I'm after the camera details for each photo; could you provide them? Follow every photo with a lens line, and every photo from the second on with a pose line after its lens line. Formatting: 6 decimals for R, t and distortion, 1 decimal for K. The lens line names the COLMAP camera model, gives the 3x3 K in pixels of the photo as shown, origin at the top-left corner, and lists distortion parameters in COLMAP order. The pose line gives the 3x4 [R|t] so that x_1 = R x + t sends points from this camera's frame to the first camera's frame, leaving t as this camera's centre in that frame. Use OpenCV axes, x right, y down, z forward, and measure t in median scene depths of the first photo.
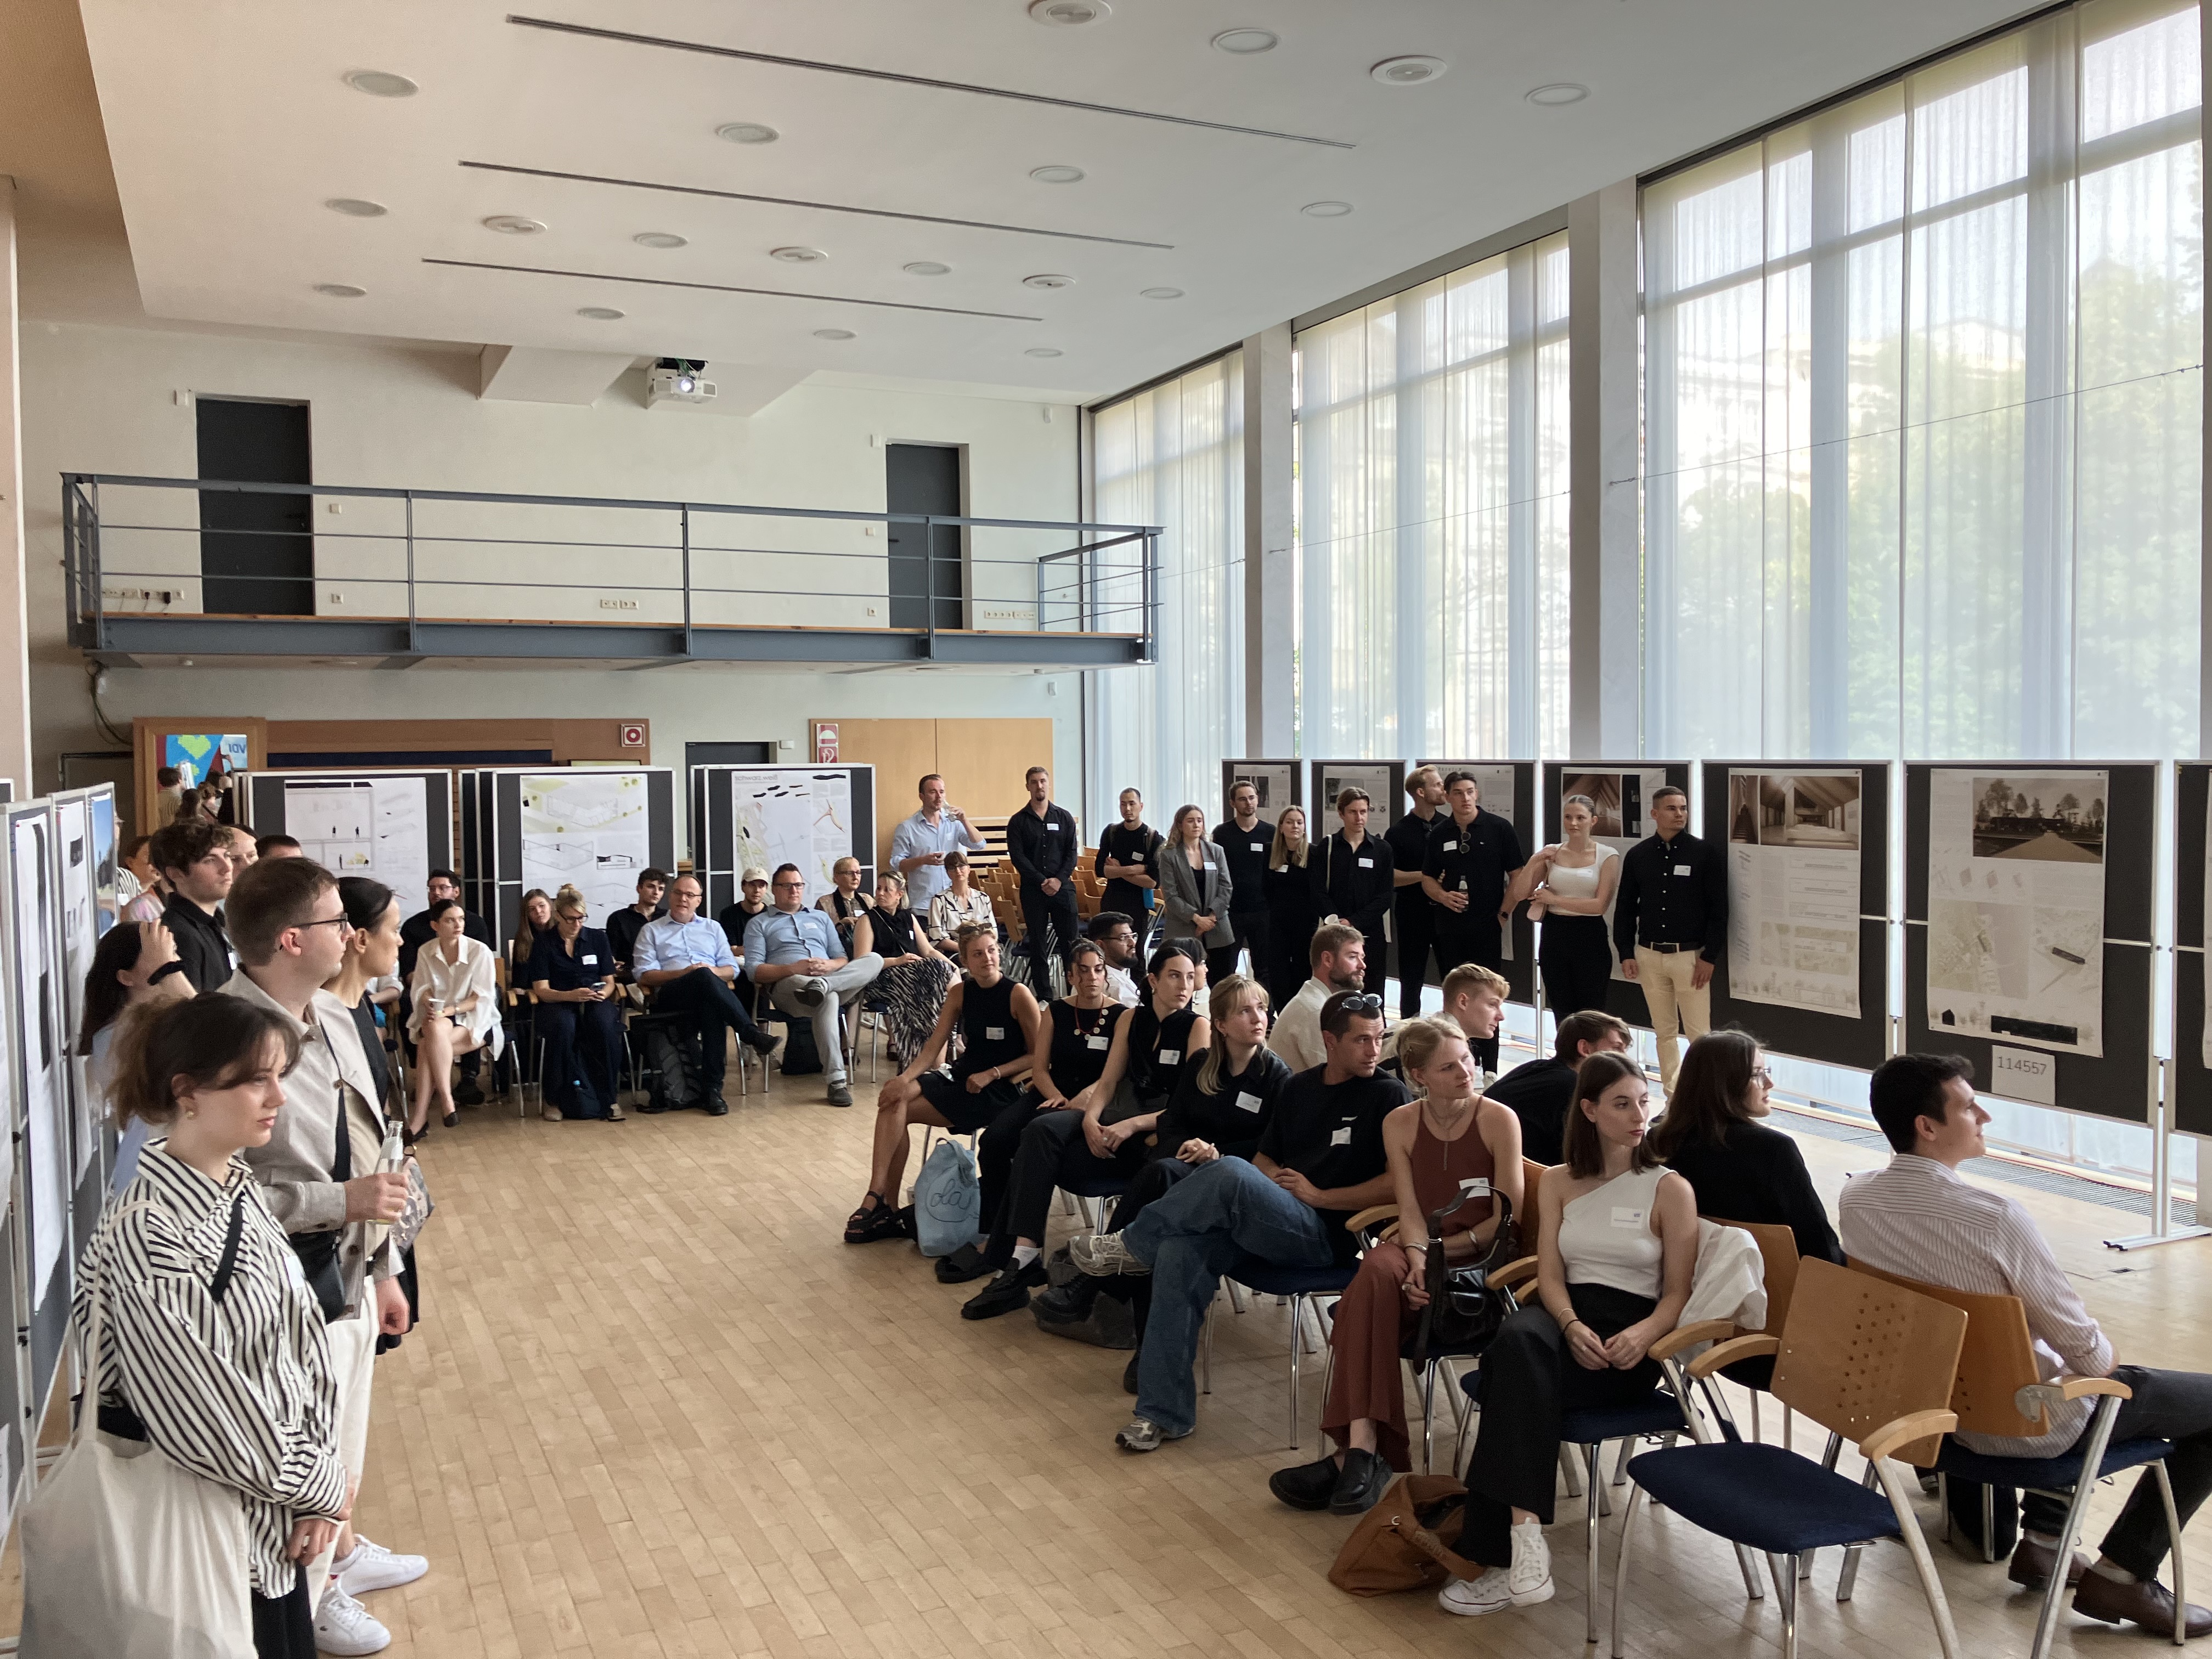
lens RADIAL K [[1849.0, 0, 1093.8], [0, 1849.0, 822.2], [0, 0, 1]] dist [0.018075, -0.009482]
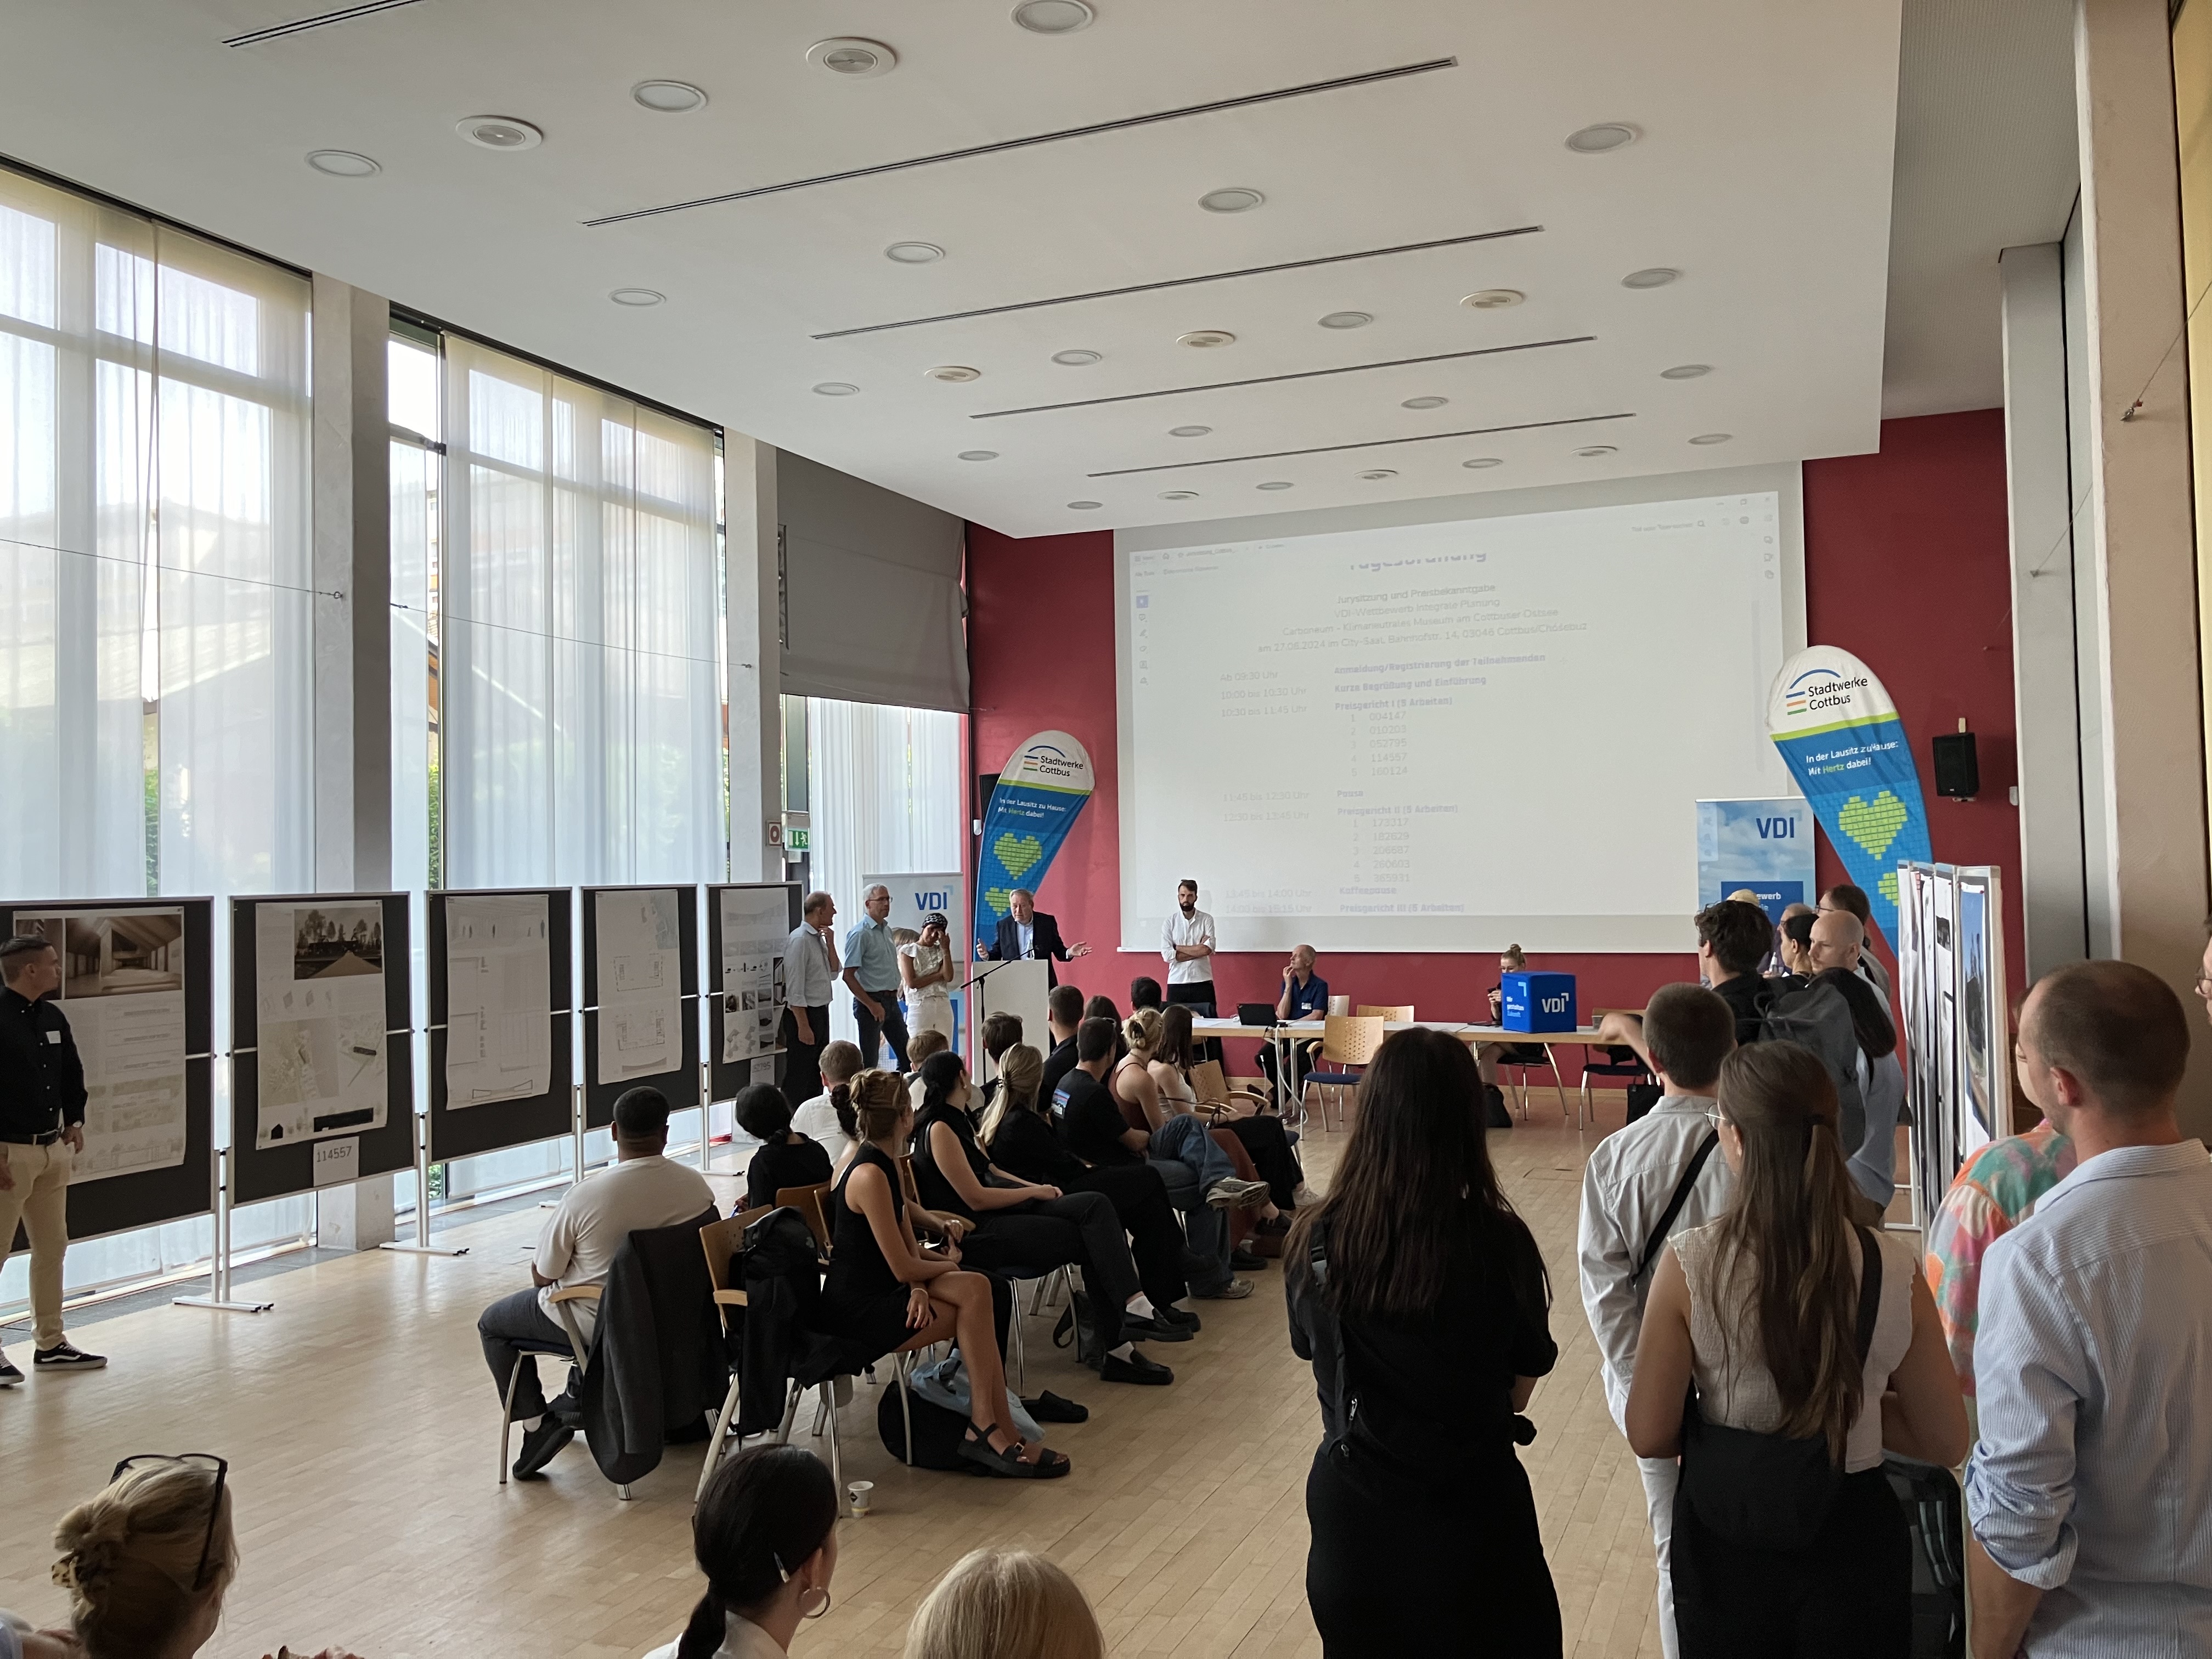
lens RADIAL K [[1849.0, 0, 1093.7], [0, 1849.0, 833.8], [0, 0, 1]] dist [0.018075, -0.009482]
pose [[-0.681399, 0.032238, 0.731202, -0.673657], [0.049834, 0.998755, 0.002405, -0.048357], [-0.730214, 0.038077, -0.682157, 1.410549]]
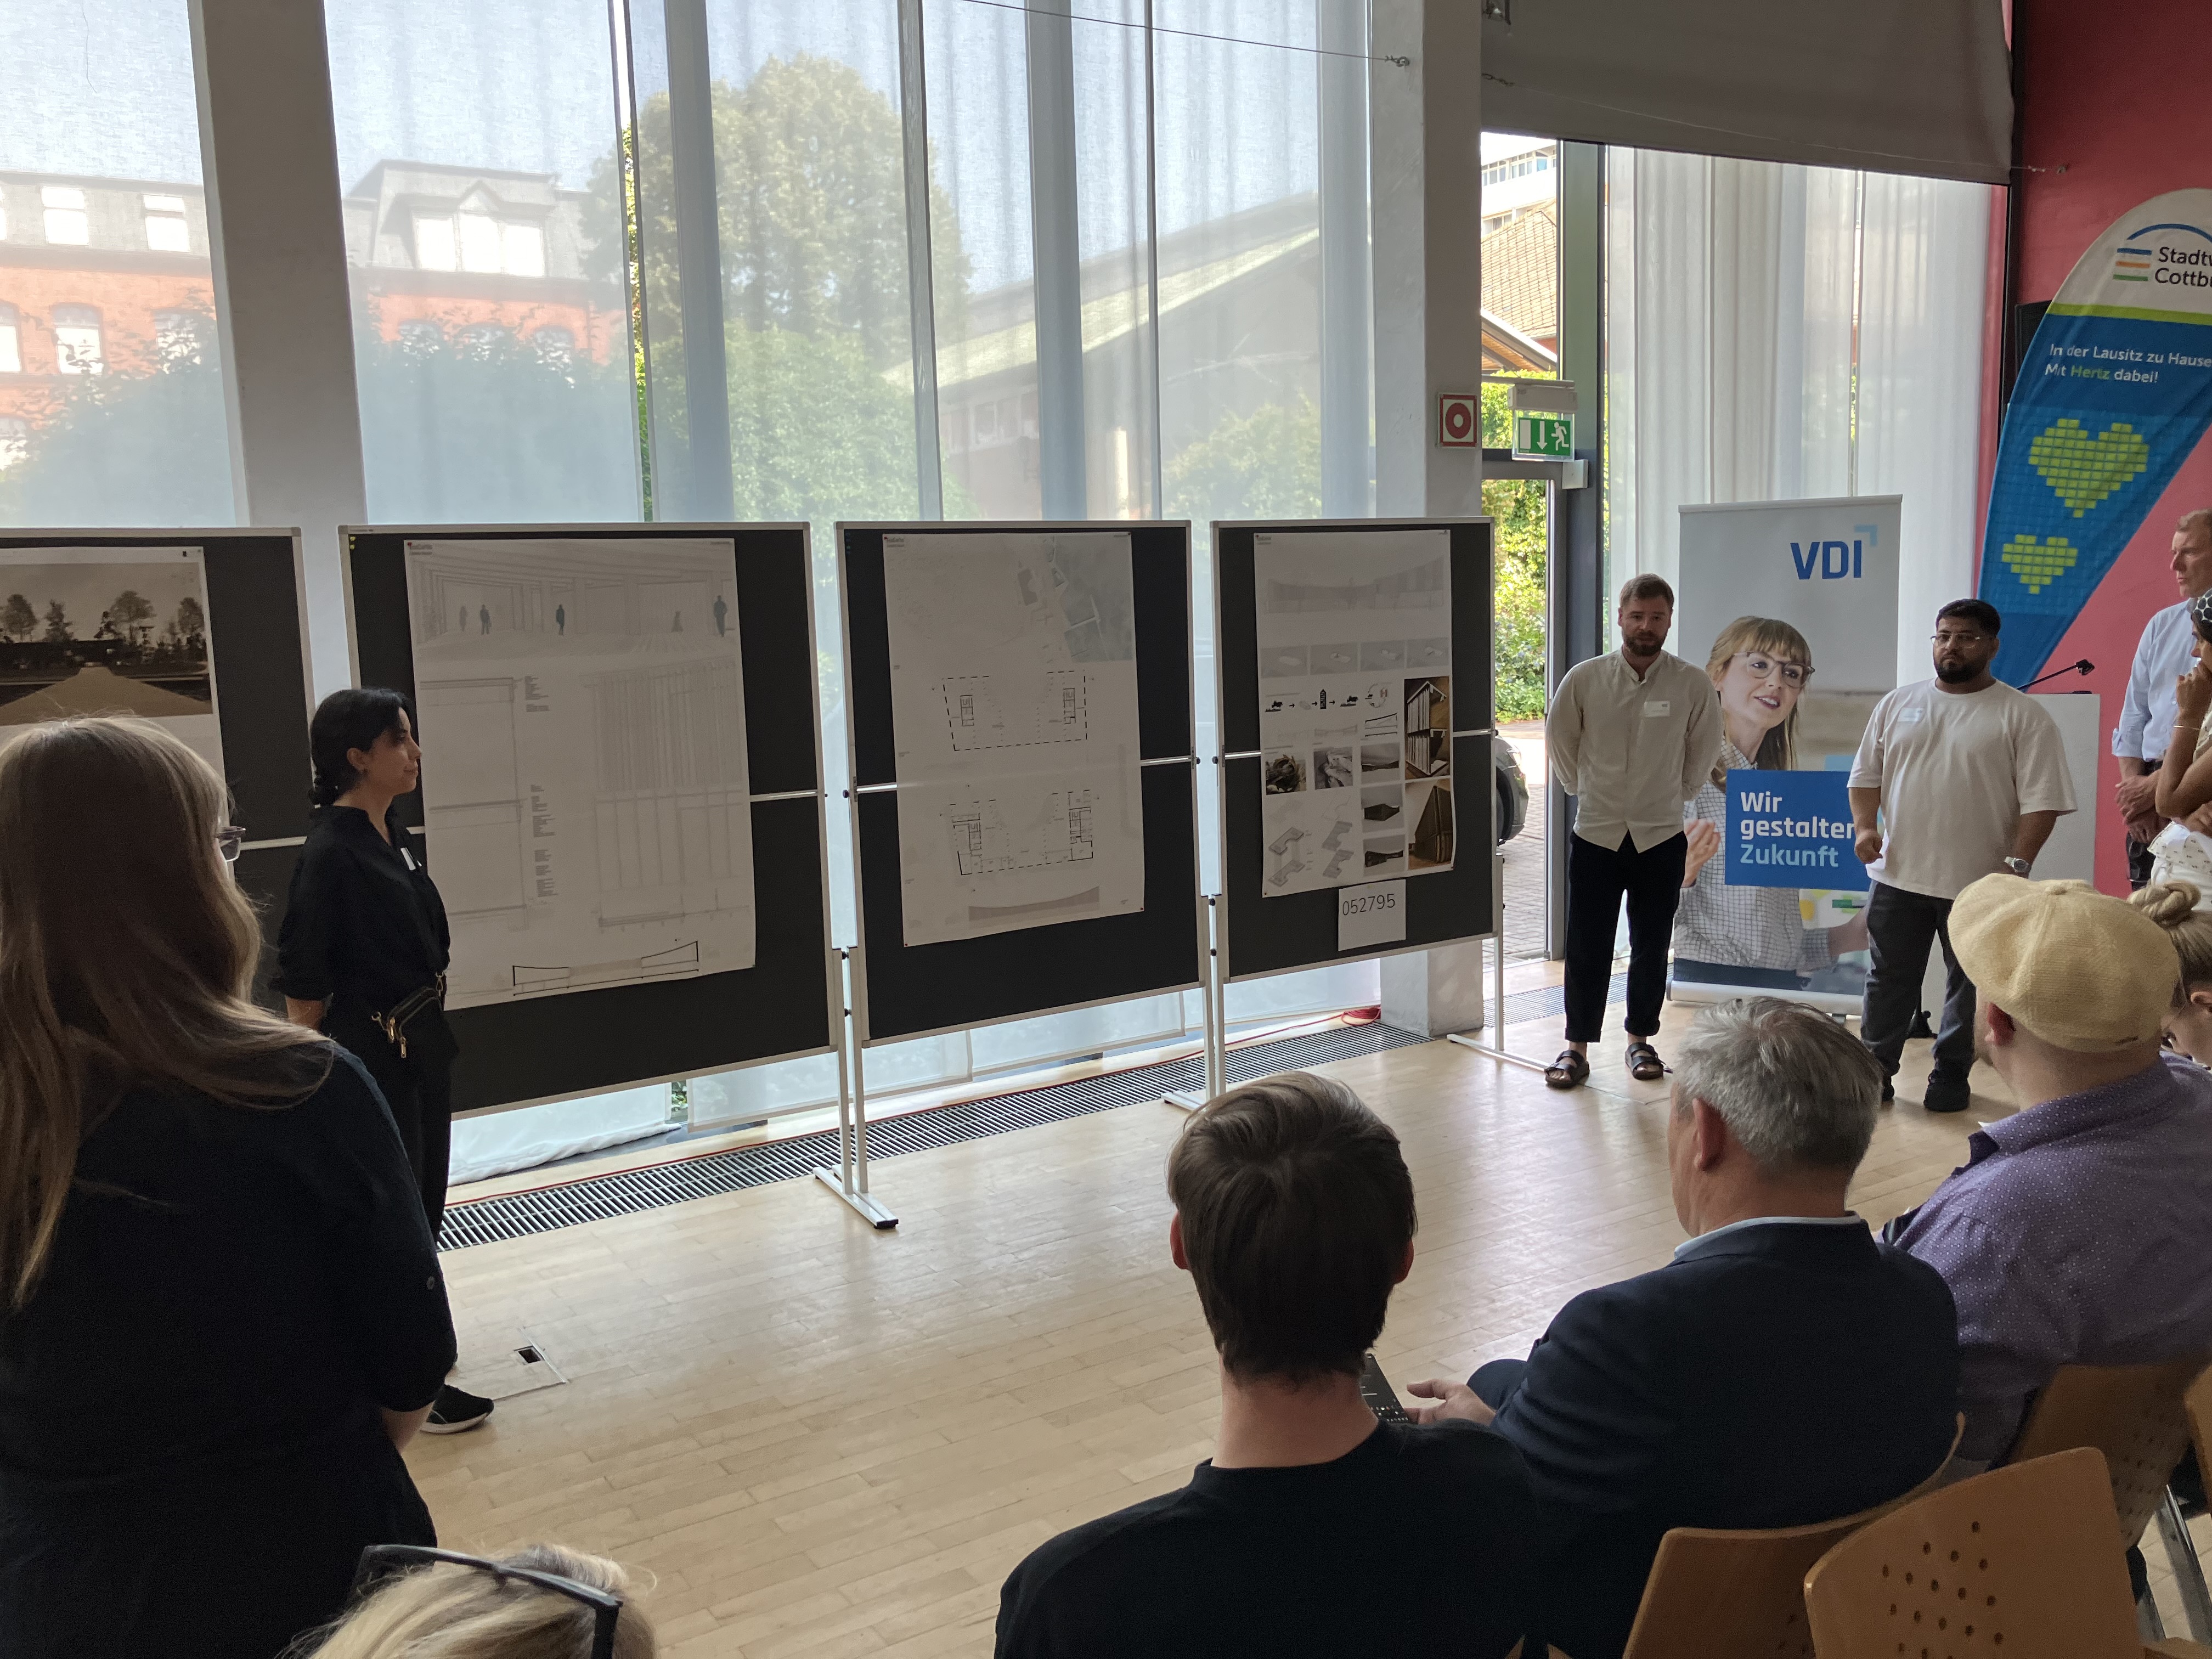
lens RADIAL K [[1849.0, 0, 1110.6], [0, 1849.0, 838.1], [0, 0, 1]] dist [0.018075, -0.009482]
pose [[-0.144391, -0.126369, 0.981418, -0.055762], [0.066645, 0.988318, 0.137062, 0.000643], [-0.987274, 0.085198, -0.134282, 0.756891]]
